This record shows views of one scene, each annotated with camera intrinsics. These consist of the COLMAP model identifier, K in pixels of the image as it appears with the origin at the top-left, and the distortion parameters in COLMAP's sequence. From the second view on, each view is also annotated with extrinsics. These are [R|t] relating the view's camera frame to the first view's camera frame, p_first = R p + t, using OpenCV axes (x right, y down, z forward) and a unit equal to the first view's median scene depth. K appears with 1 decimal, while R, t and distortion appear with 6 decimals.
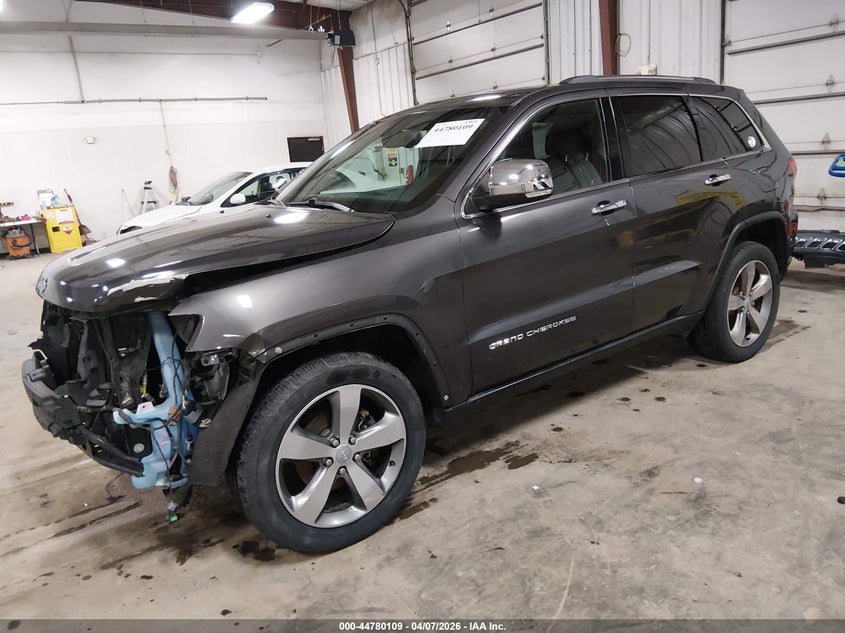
lens RADIAL K [[638.6, 0, 417.4], [0, 638.6, 321.9], [0, 0, 1]] dist [0.003348, -0.043268]
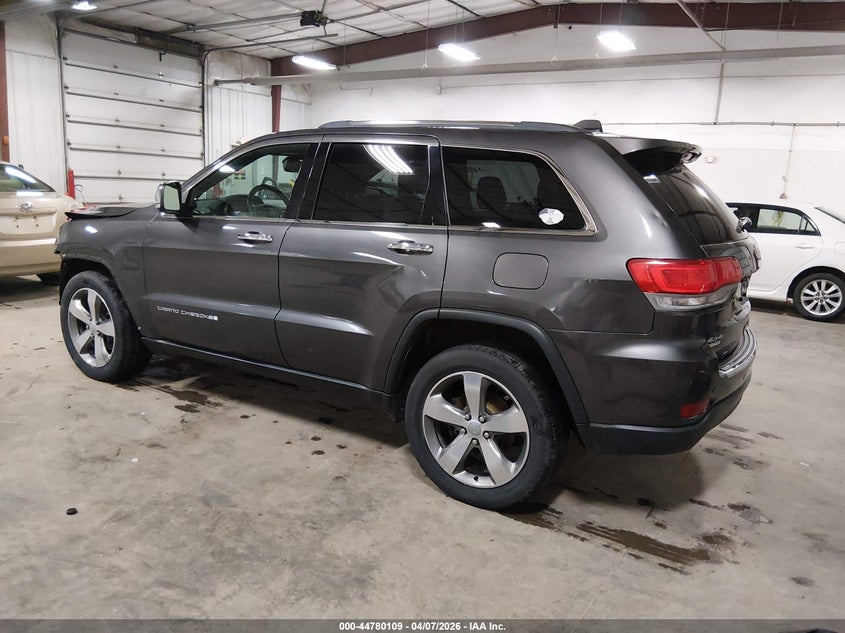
lens RADIAL K [[638.6, 0, 430.2], [0, 638.6, 311.6], [0, 0, 1]] dist [0.003348, -0.043268]
pose [[0.385624, 0.274414, -0.880904, 1.423920], [-0.307354, 0.938423, 0.157785, -0.324890], [0.869958, 0.209904, 0.446221, 0.777821]]
